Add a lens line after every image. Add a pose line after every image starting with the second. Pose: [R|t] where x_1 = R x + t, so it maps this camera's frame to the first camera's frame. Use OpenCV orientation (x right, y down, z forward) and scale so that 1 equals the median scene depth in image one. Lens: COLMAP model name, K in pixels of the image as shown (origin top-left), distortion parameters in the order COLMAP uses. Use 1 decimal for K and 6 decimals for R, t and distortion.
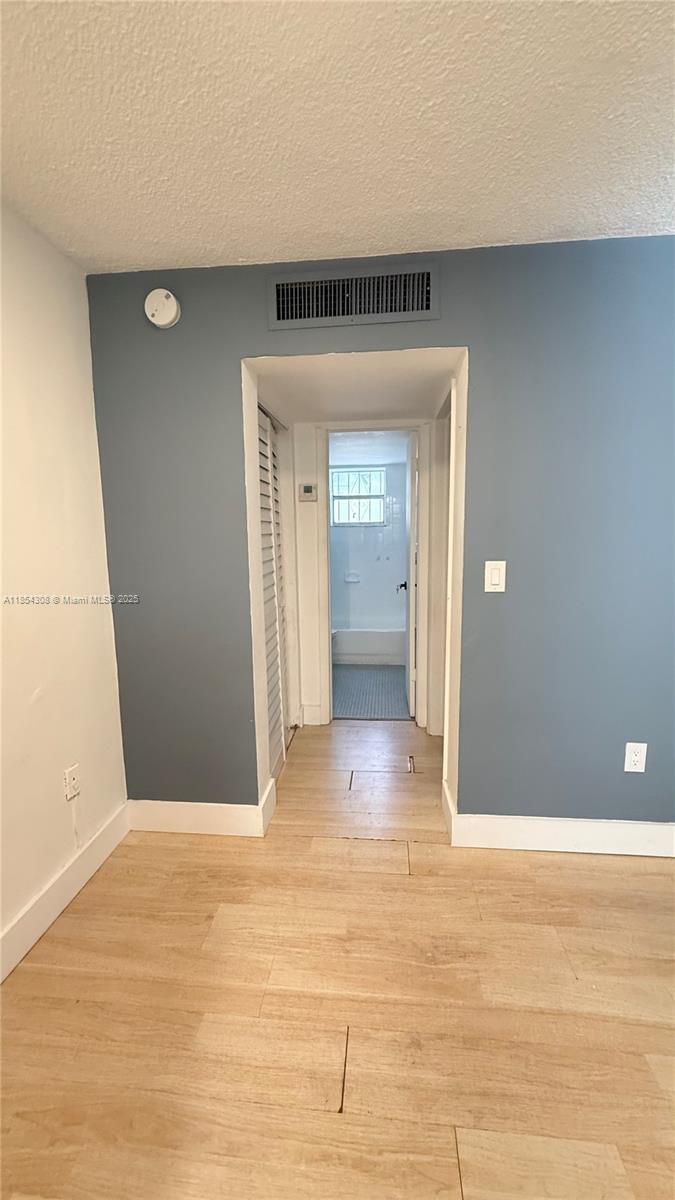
lens RADIAL K [[480.4, 0, 340.6], [0, 480.4, 603.5], [0, 0, 1]] dist [-0.002400, 0.001064]
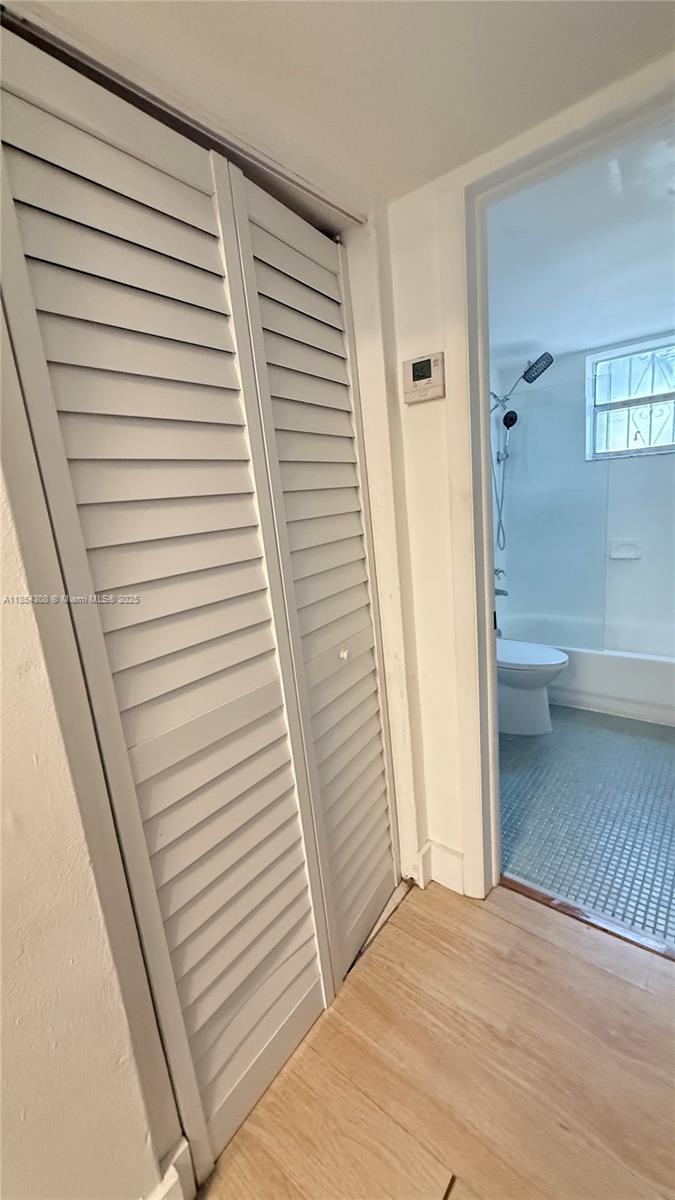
lens RADIAL K [[480.4, 0, 327.2], [0, 480.4, 595.4], [0, 0, 1]] dist [-0.002400, 0.001064]
pose [[0.820415, 0.050697, -0.569516, 0.100057], [-0.004804, 0.996637, 0.081799, -0.075046], [0.571748, -0.064374, 0.817900, 0.567598]]
